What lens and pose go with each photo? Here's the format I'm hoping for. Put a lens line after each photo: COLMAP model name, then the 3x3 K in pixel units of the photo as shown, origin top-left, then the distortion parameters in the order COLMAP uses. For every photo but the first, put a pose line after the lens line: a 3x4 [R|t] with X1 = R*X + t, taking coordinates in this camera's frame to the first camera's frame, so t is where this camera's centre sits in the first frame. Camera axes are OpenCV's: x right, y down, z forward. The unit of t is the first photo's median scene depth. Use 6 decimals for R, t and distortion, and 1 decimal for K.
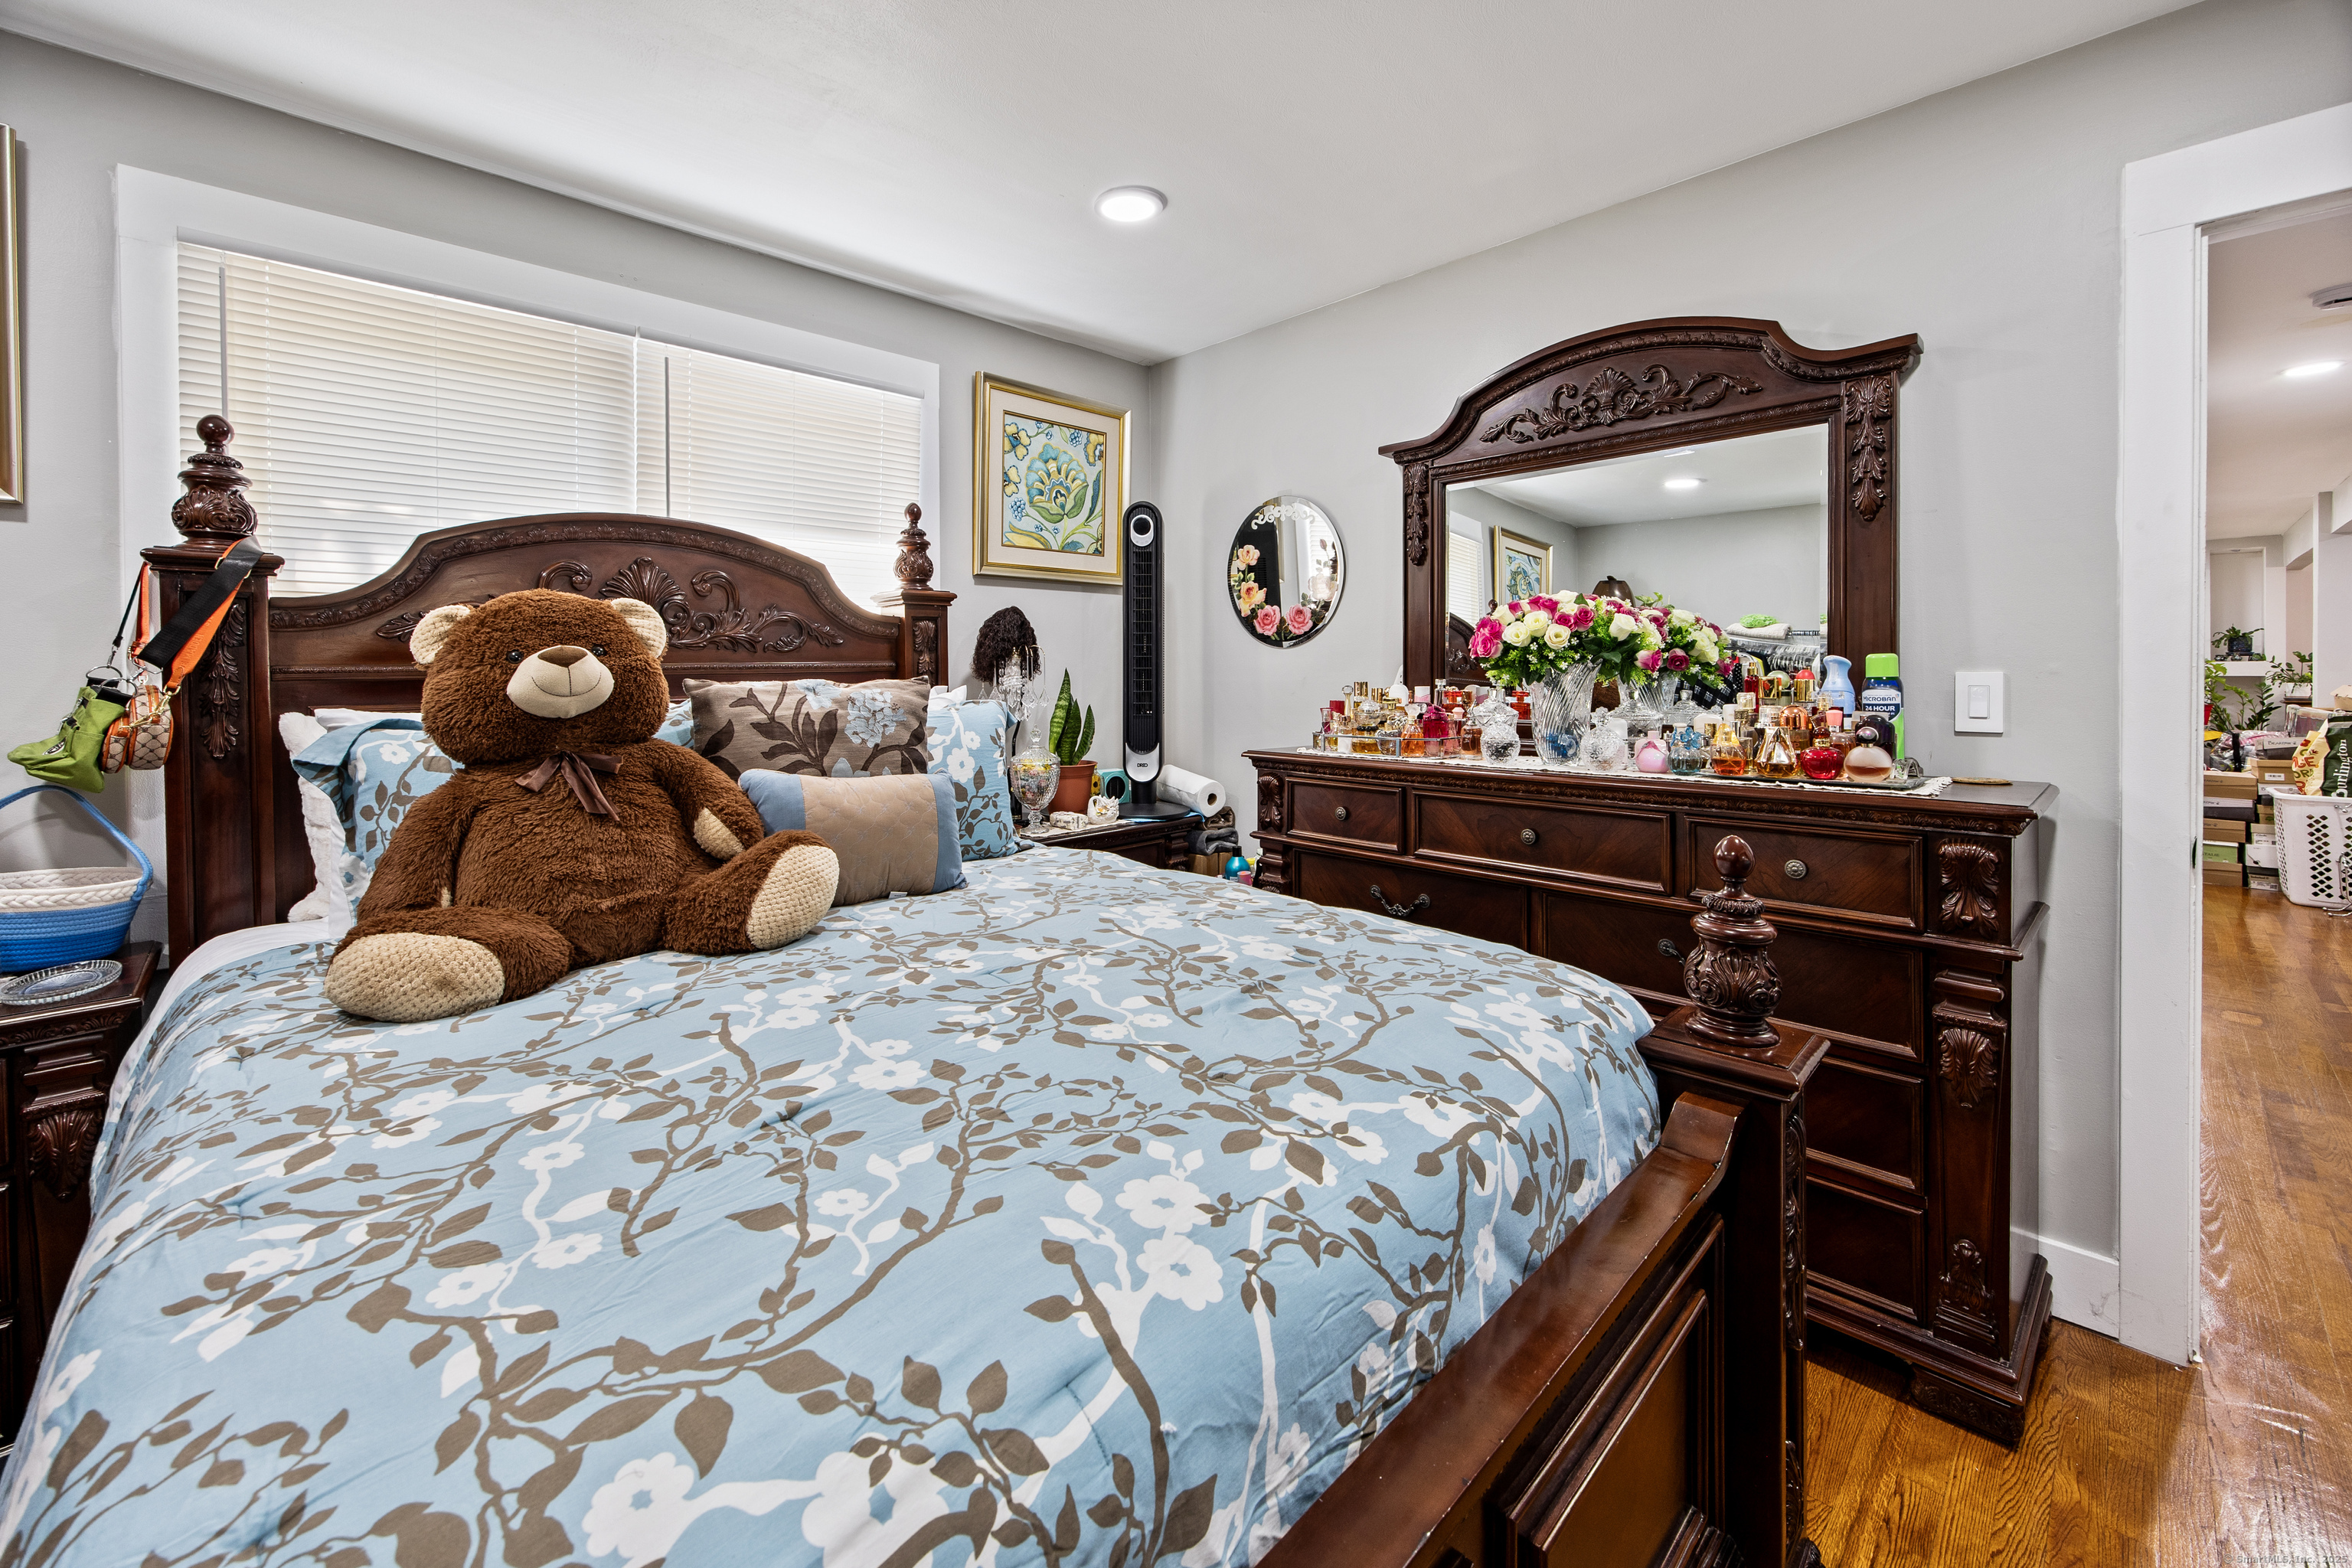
lens RADIAL K [[959.6, 0, 1182.0], [0, 959.6, 674.8], [0, 0, 1]] dist [-0.000630, 0.000039]
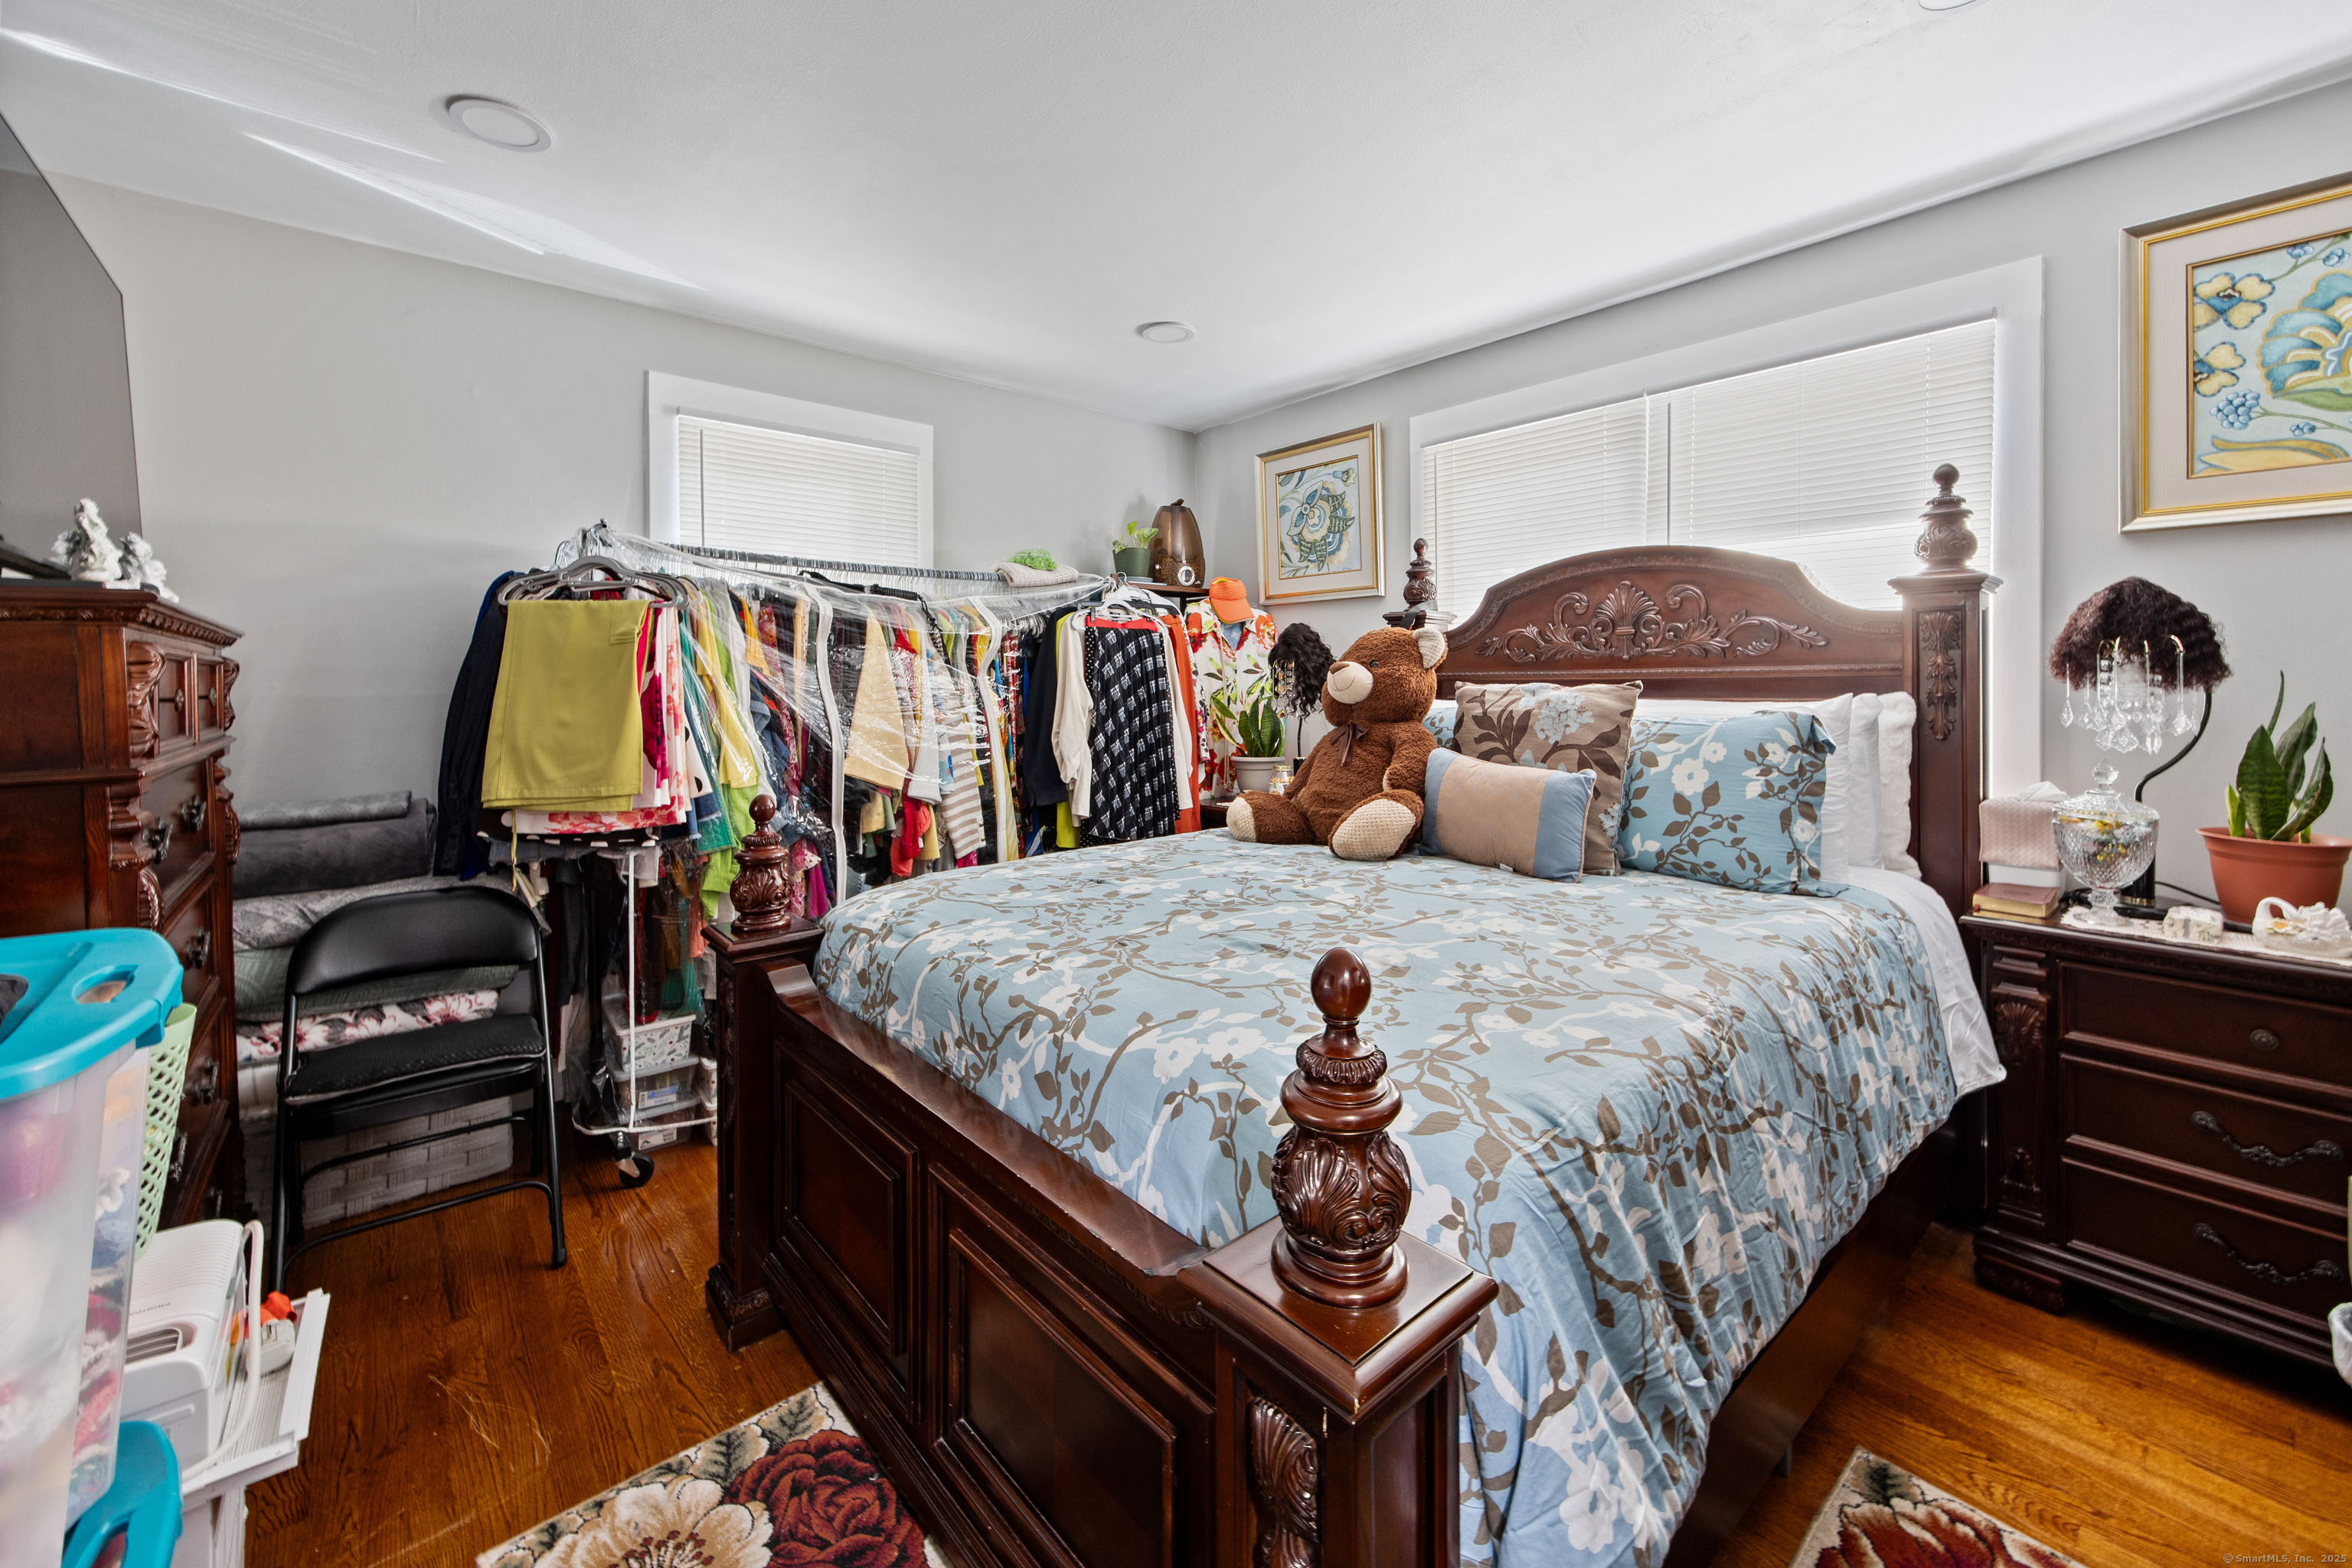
lens RADIAL K [[937.7, 0, 1198.3], [0, 937.7, 704.1], [0, 0, 1]] dist [0.001541, 0.000272]
pose [[-0.055550, 0.029661, -0.998015, 0.774271], [-0.004765, 0.999539, 0.029972, -0.002030], [0.998445, 0.006421, -0.055383, 0.623038]]
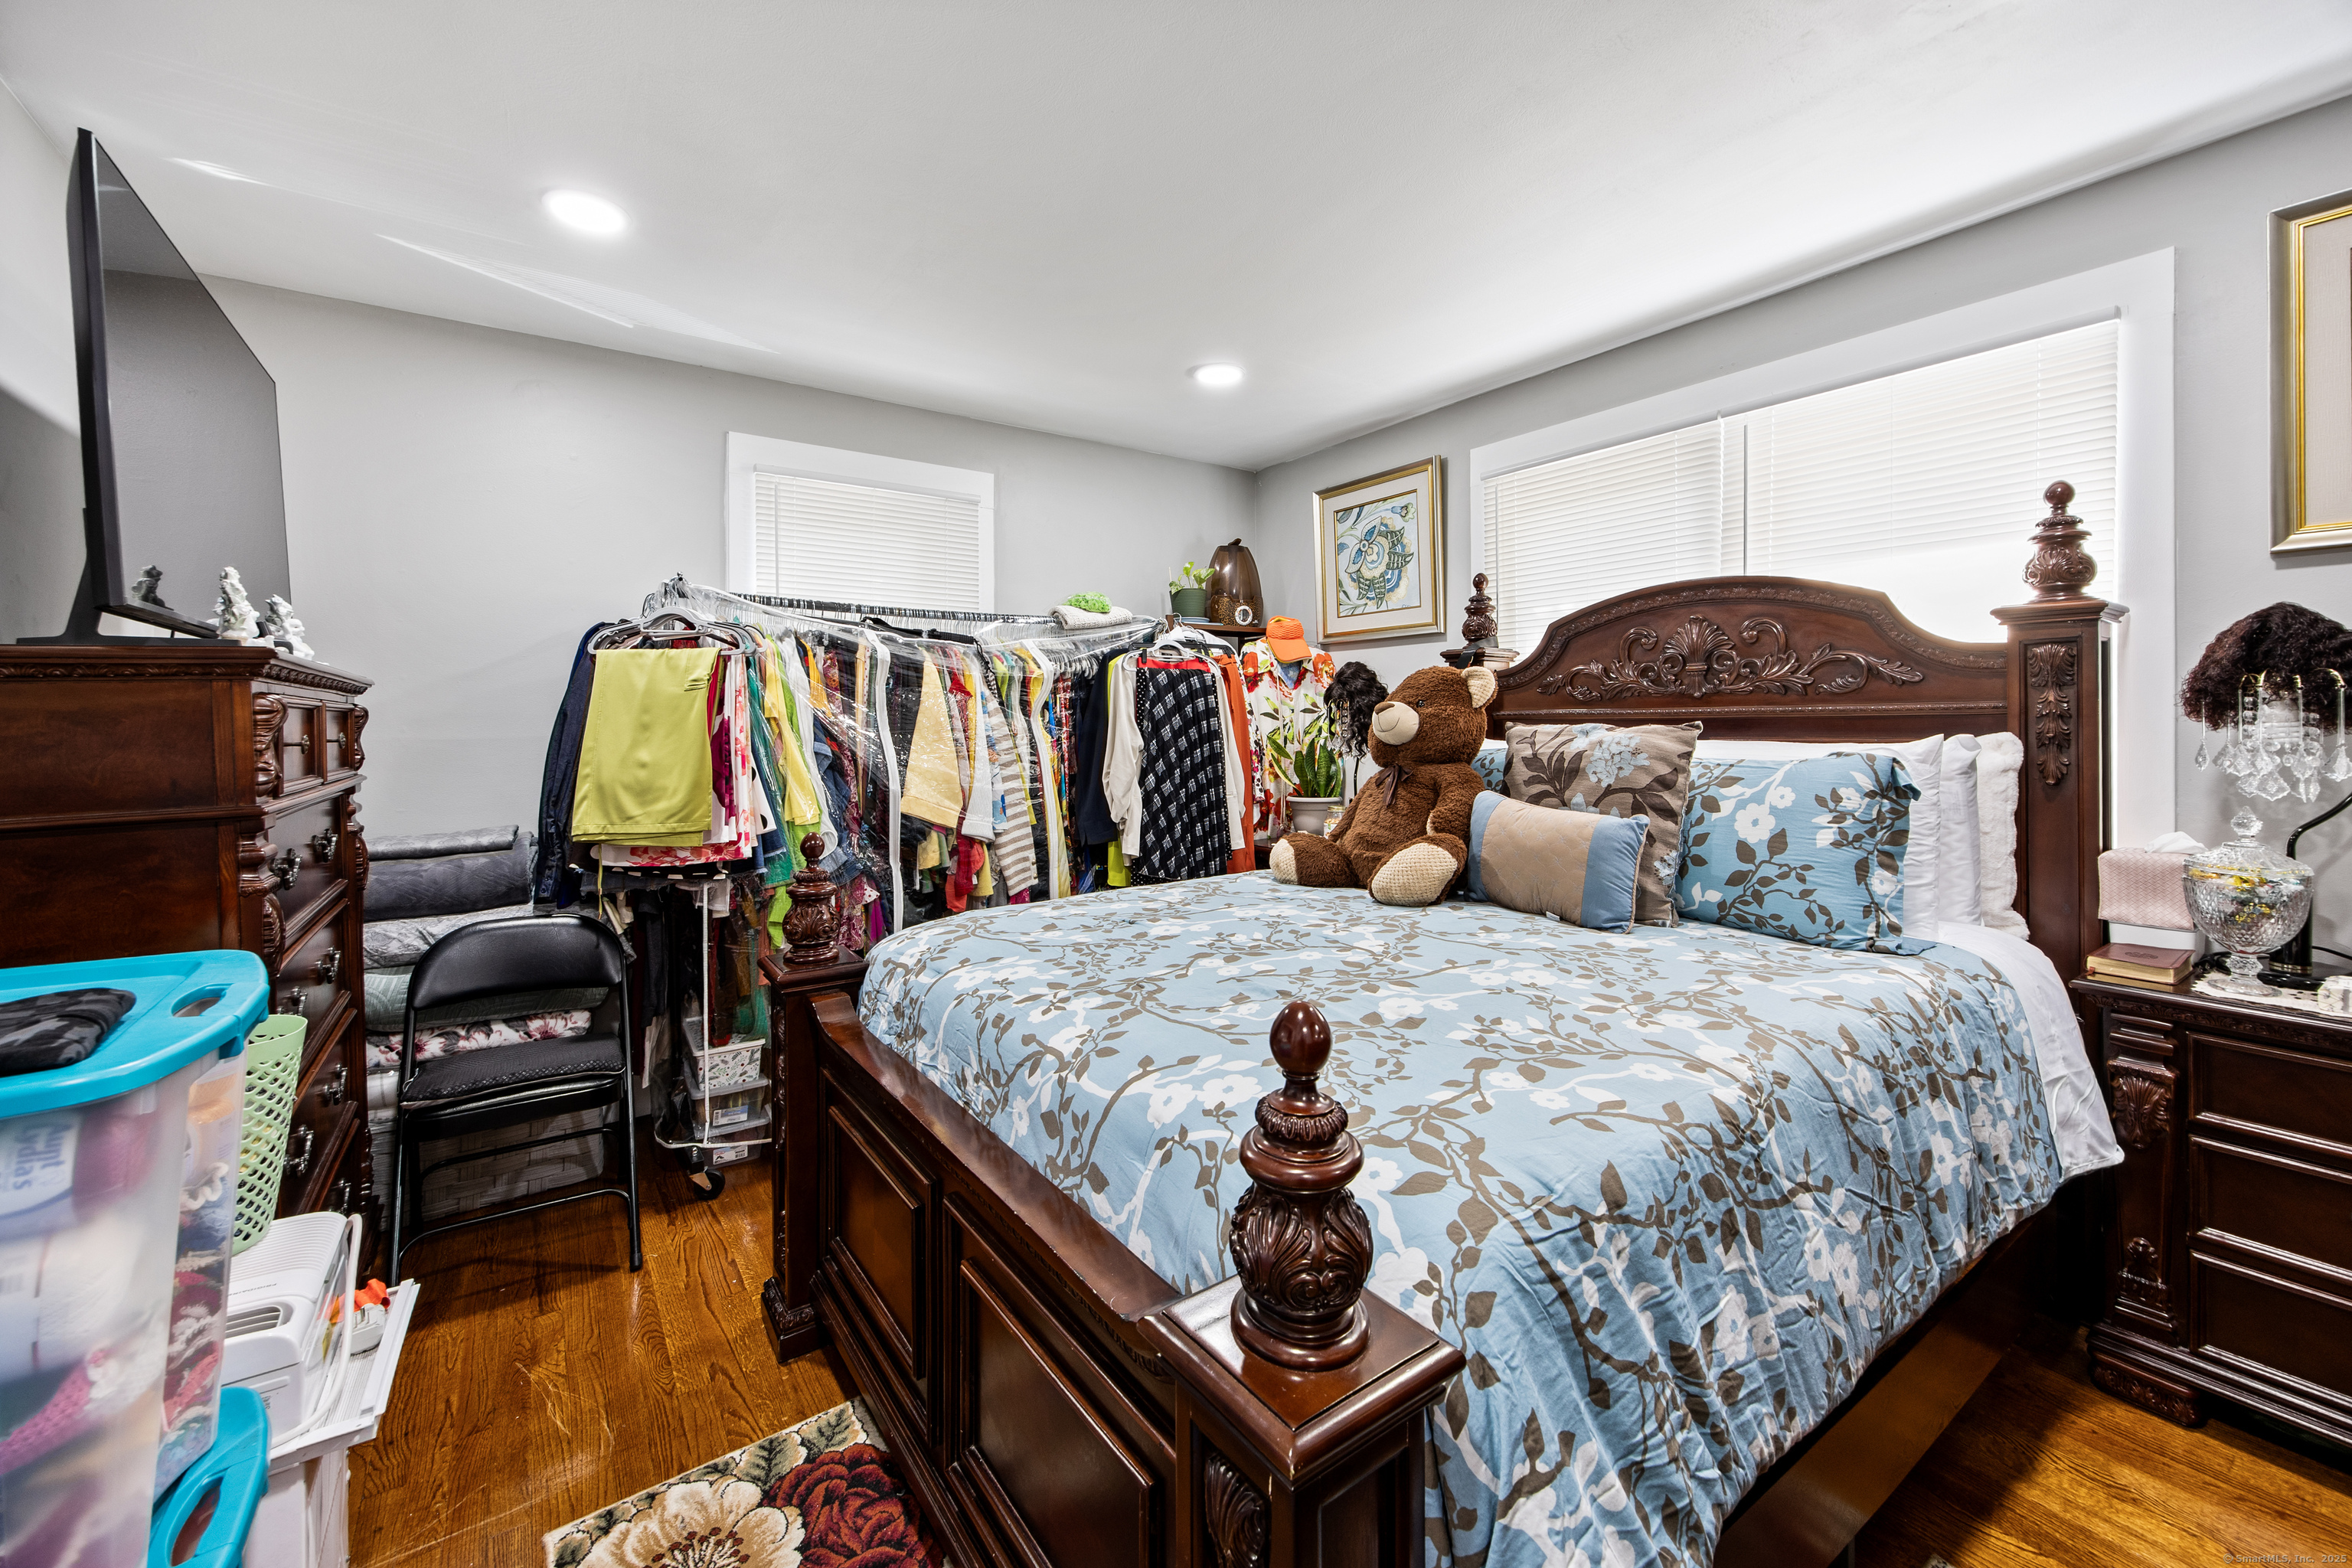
lens RADIAL K [[934.2, 0, 1178.0], [0, 934.2, 741.1], [0, 0, 1]] dist [-0.000203, 0.000506]
pose [[-0.166065, 0.029480, -0.985674, 0.764612], [-0.000460, 0.999551, 0.029973, -0.007012], [0.986115, 0.005431, -0.165977, 0.677295]]
